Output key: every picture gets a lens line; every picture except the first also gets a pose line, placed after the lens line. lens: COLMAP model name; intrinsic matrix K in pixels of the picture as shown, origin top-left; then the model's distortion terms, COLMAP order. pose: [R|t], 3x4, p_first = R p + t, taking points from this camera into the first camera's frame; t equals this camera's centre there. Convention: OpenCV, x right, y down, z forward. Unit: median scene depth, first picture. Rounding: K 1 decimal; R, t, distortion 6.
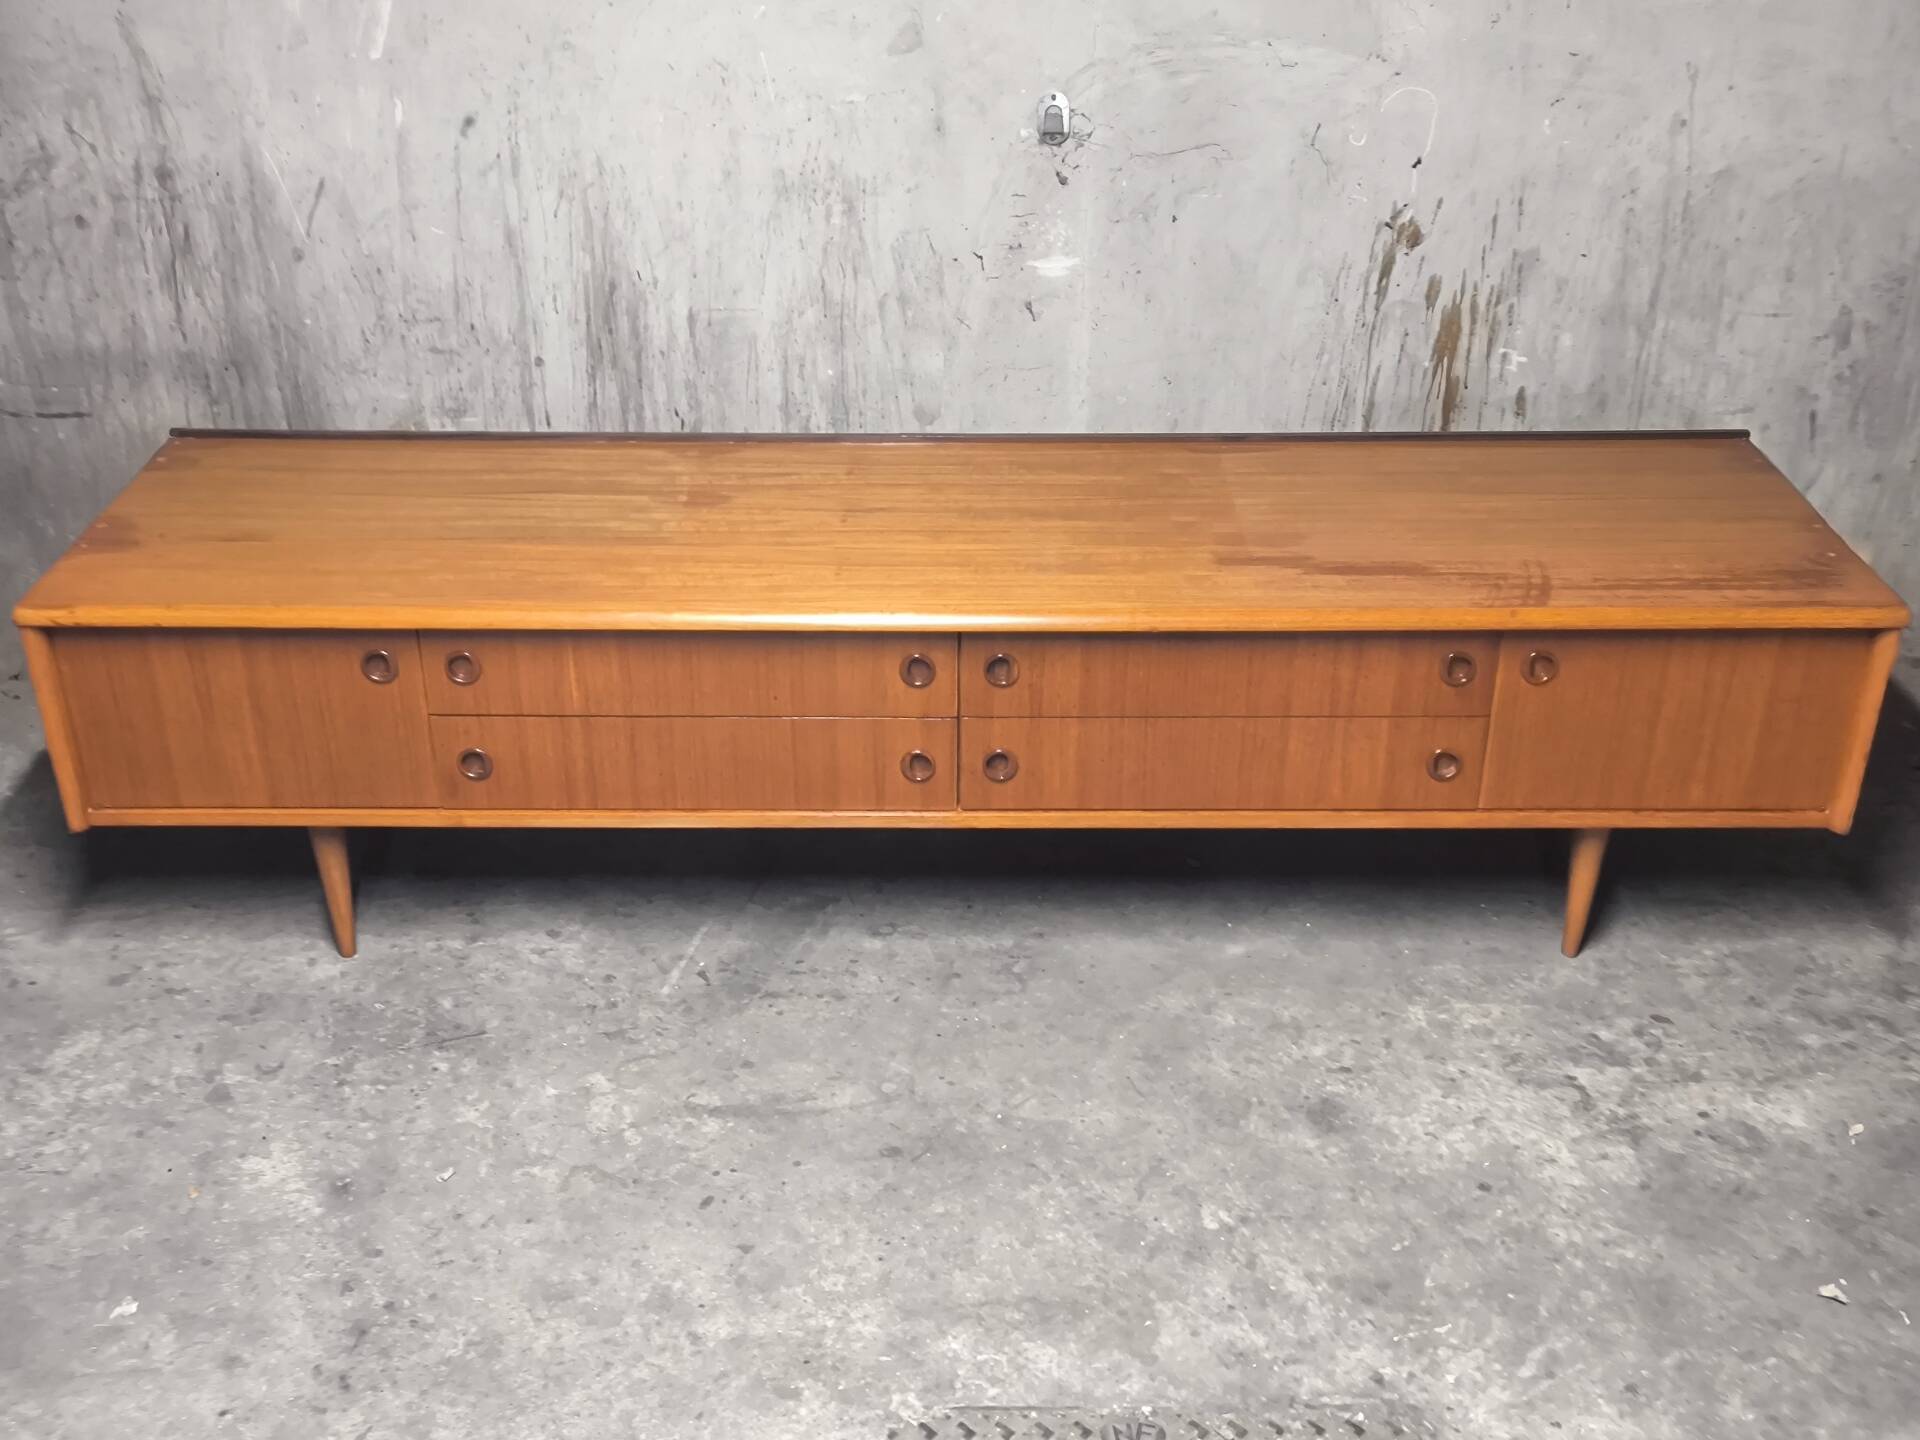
lens RADIAL K [[2047.8, 0, 946.9], [0, 2047.8, 721.4], [0, 0, 1]] dist [0.048517, 0.000000]
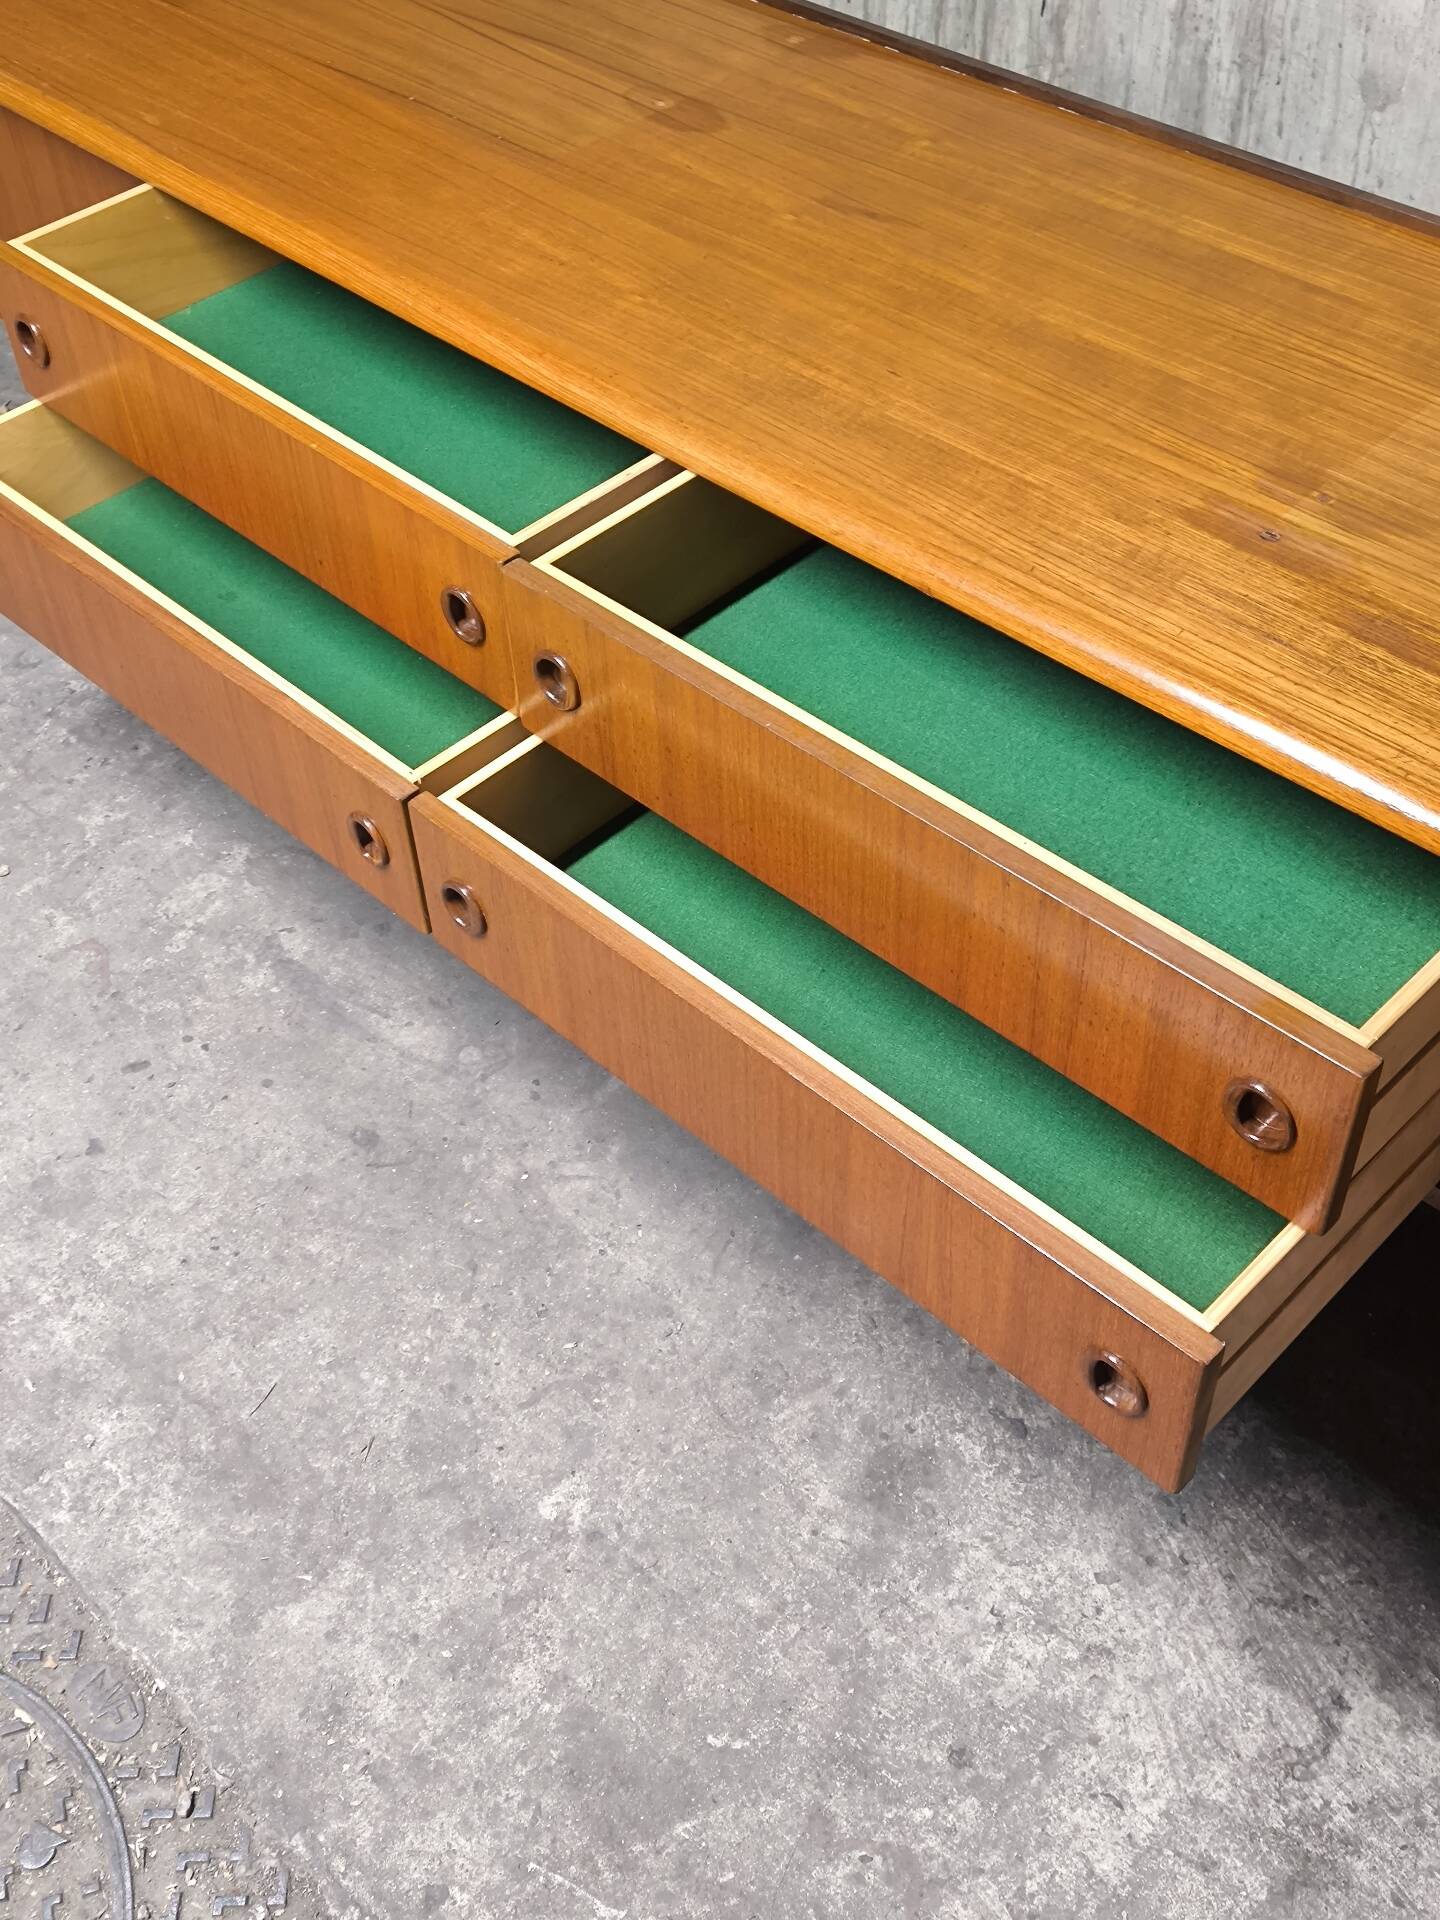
lens RADIAL K [[2047.8, 0, 703.2], [0, 2047.8, 960.8], [0, 0, 1]] dist [0.048517, 0.000000]
pose [[0.708762, 0.486911, -0.510464, 0.340577], [-0.301947, 0.863357, 0.404280, -0.143311], [0.637561, -0.132405, 0.758936, 0.486823]]
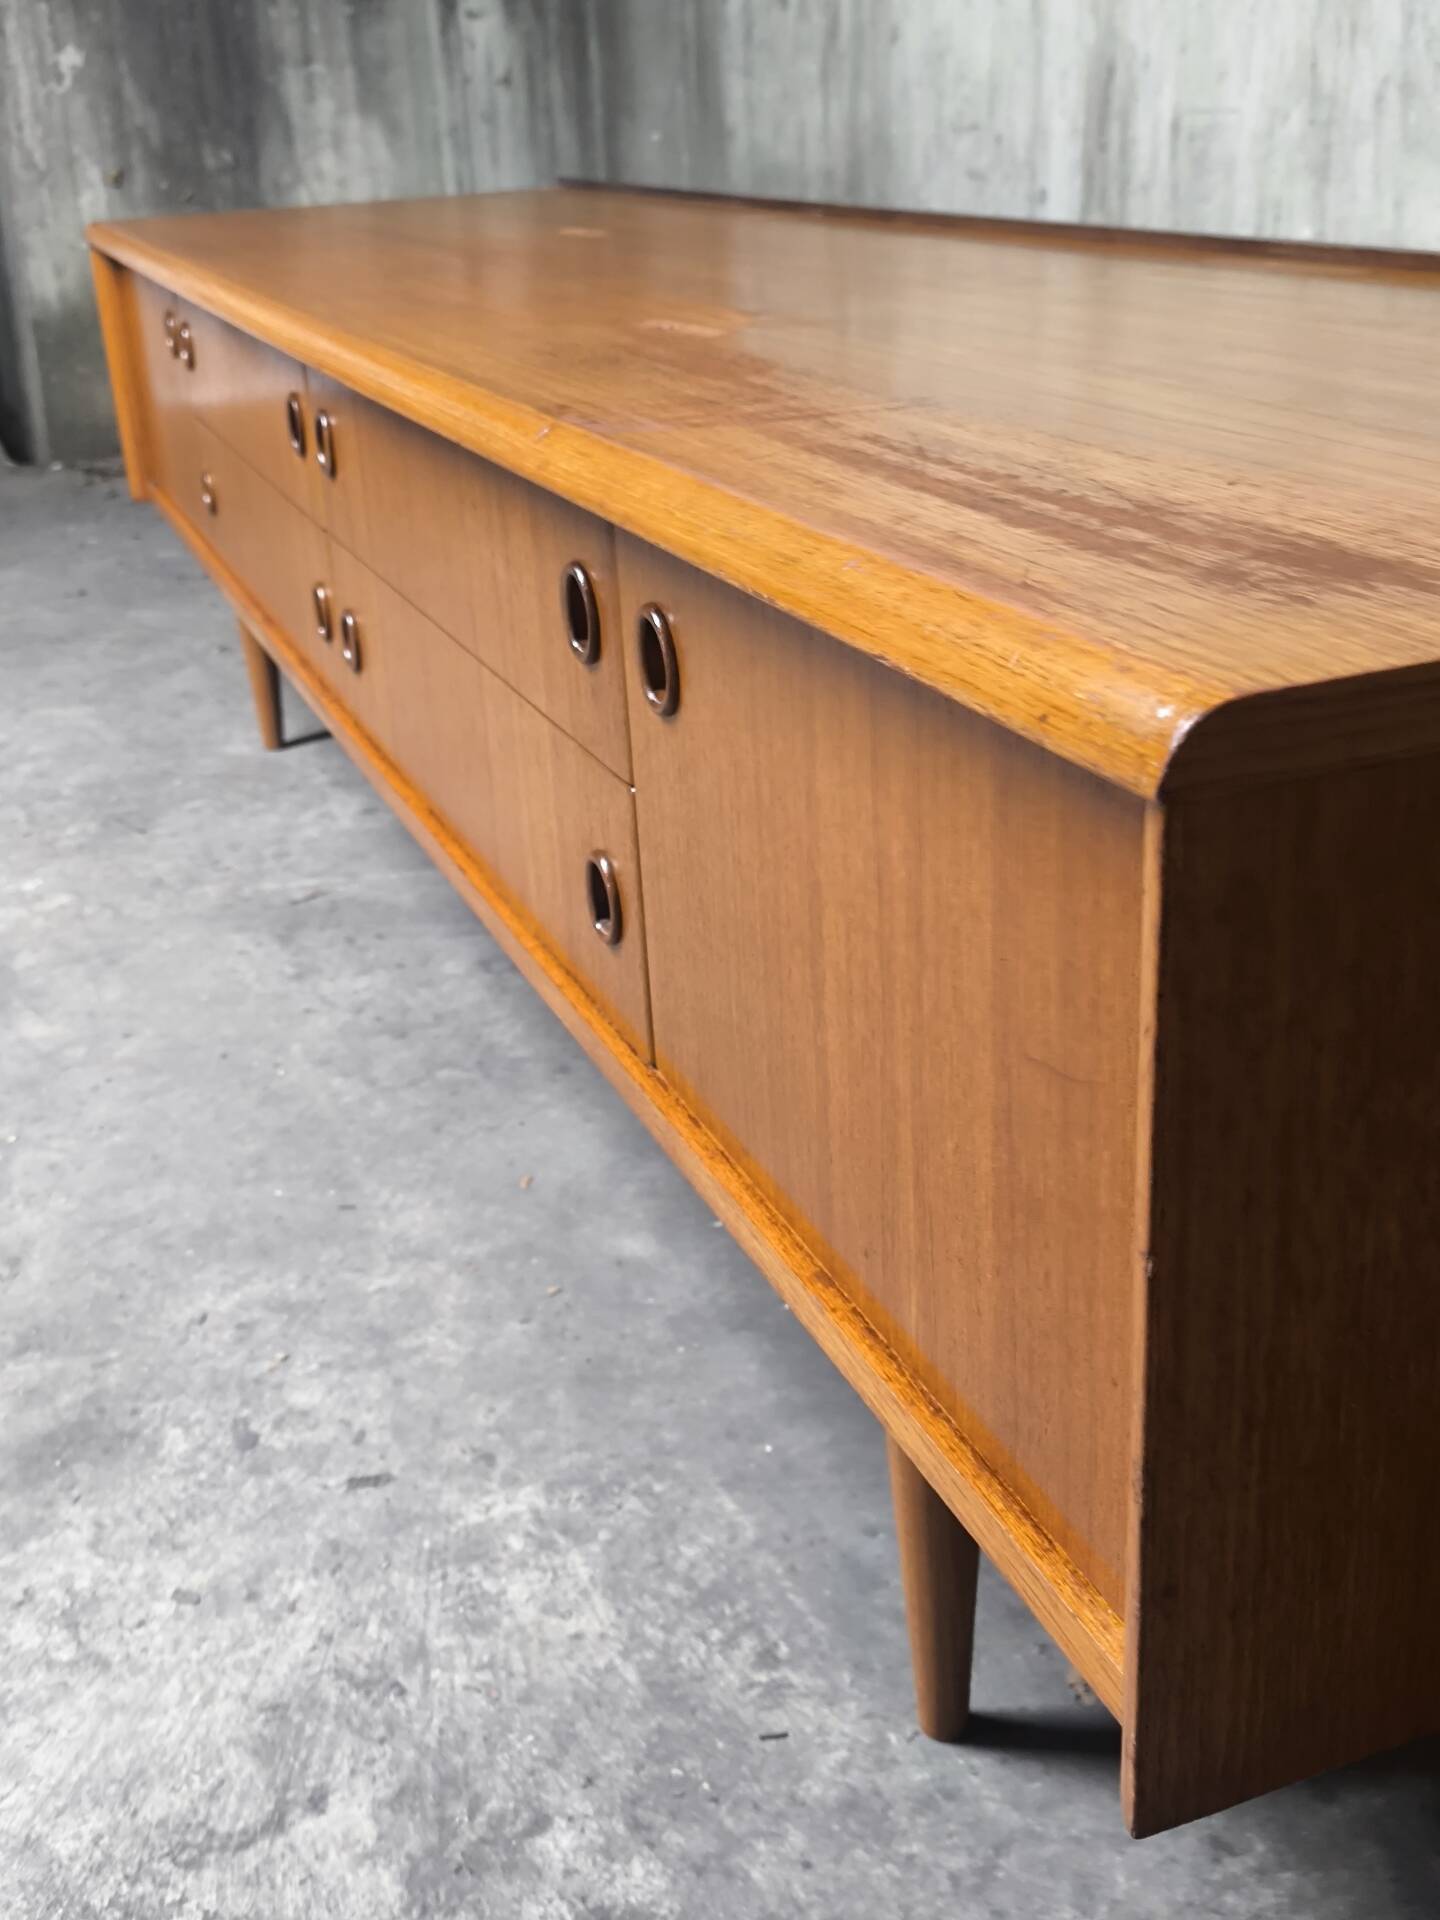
lens RADIAL K [[2047.8, 0, 705.2], [0, 2047.8, 979.1], [0, 0, 1]] dist [0.048517, 0.000000]
pose [[0.363826, 0.359981, -0.859095, 0.539326], [-0.401450, 0.892848, 0.204110, -0.046381], [0.840517, 0.270624, 0.469355, 0.794951]]
